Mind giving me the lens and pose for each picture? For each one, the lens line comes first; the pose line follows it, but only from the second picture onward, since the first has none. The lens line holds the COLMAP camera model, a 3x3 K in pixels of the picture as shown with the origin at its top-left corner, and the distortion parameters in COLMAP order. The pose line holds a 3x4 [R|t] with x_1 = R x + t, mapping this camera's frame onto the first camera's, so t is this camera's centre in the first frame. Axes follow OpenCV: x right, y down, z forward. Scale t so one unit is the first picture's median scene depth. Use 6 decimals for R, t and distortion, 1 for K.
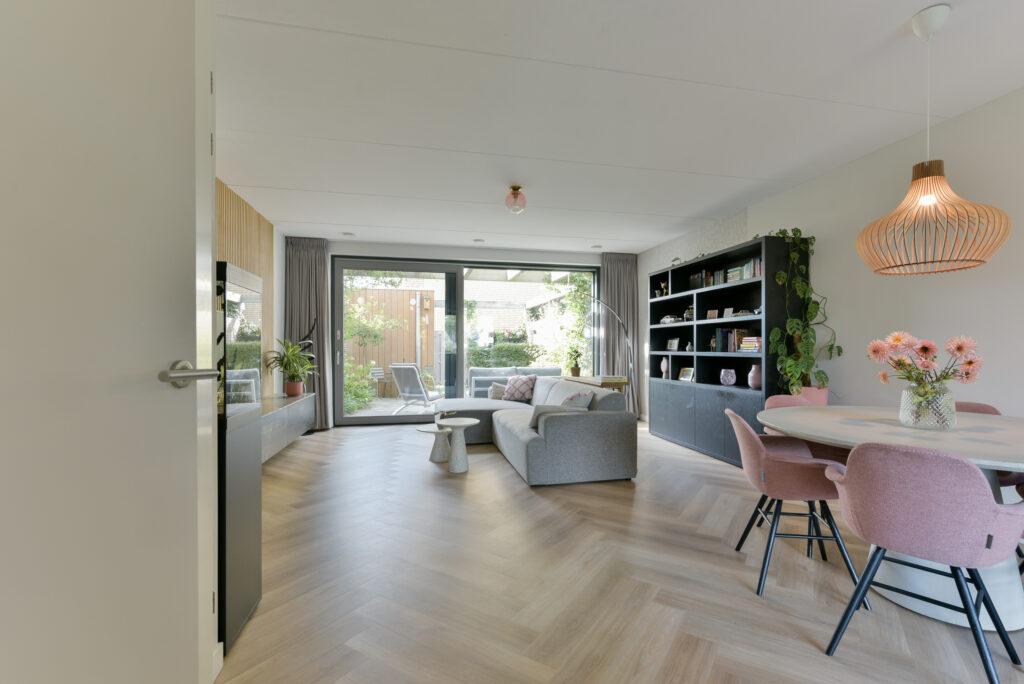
lens RADIAL K [[464.4, 0, 524.6], [0, 464.4, 350.9], [0, 0, 1]] dist [0.002032, 0.000299]
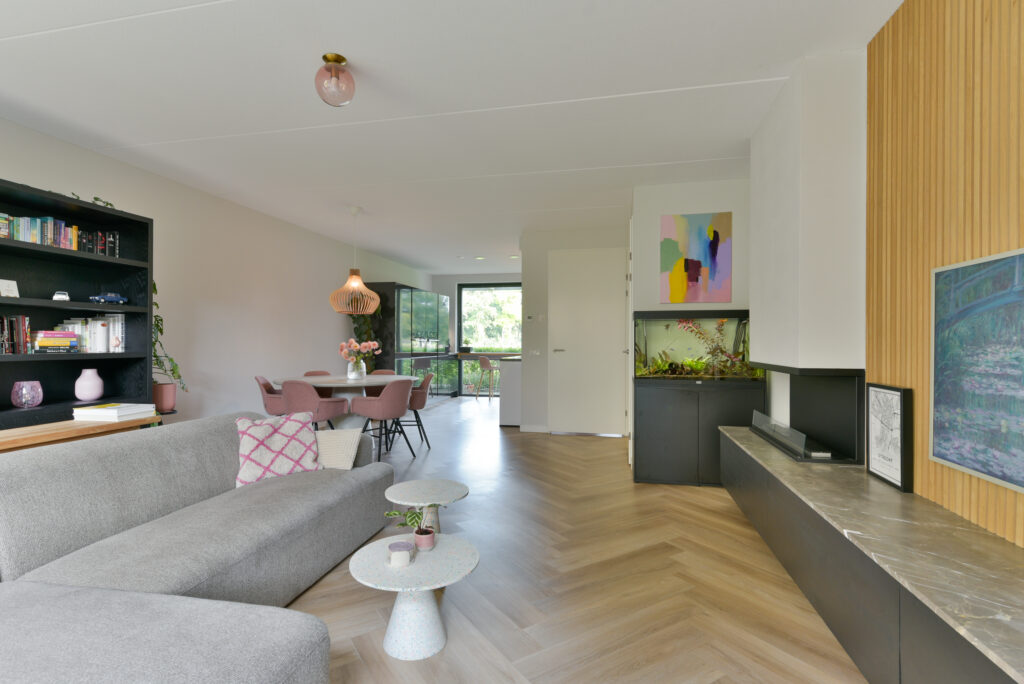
lens RADIAL K [[498.4, 0, 507.8], [0, 498.4, 342.7], [0, 0, 1]] dist [0.001224, -0.000125]
pose [[-0.904235, -0.003514, 0.427021, -0.342396], [-0.001612, 0.999987, 0.004816, -0.013196], [-0.427032, 0.003666, -0.904229, 1.079894]]
